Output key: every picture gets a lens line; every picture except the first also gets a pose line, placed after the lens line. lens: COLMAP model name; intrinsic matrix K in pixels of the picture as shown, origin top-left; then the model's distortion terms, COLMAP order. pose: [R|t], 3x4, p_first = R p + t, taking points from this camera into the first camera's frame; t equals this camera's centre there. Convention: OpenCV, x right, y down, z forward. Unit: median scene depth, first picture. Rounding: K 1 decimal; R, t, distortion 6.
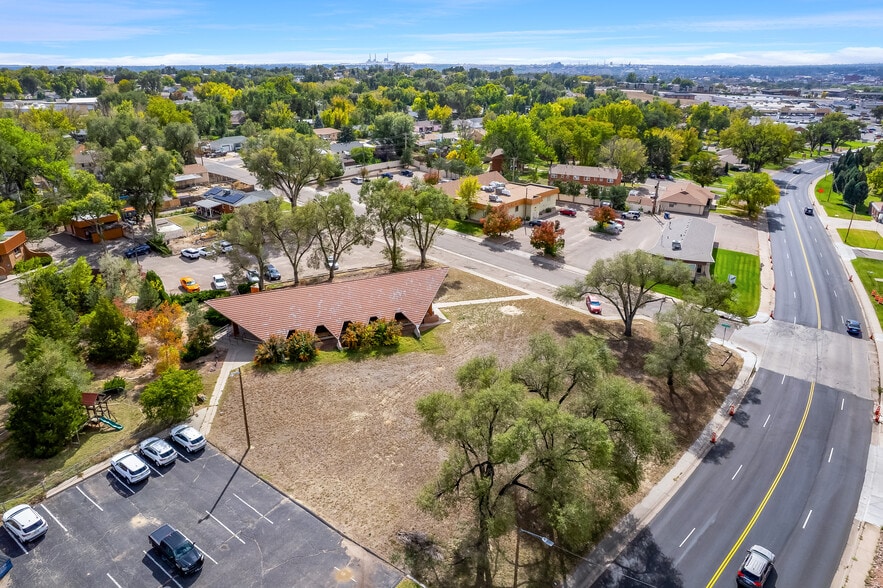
lens RADIAL K [[575.1, 0, 444.5], [0, 575.1, 276.7], [0, 0, 1]] dist [-0.072494, 0.069193]
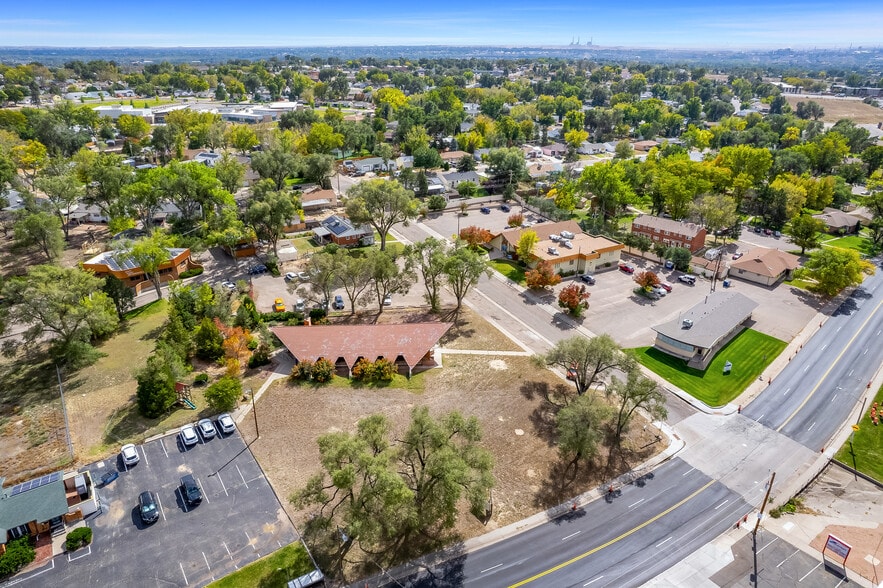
lens RADIAL K [[567.5, 0, 429.2], [0, 567.5, 296.4], [0, 0, 1]] dist [-0.068294, 0.049742]
pose [[0.941688, 0.133018, -0.309080, 0.329362], [-0.115742, 0.990544, 0.073664, -0.157471], [0.315956, -0.033595, 0.948179, -0.189331]]
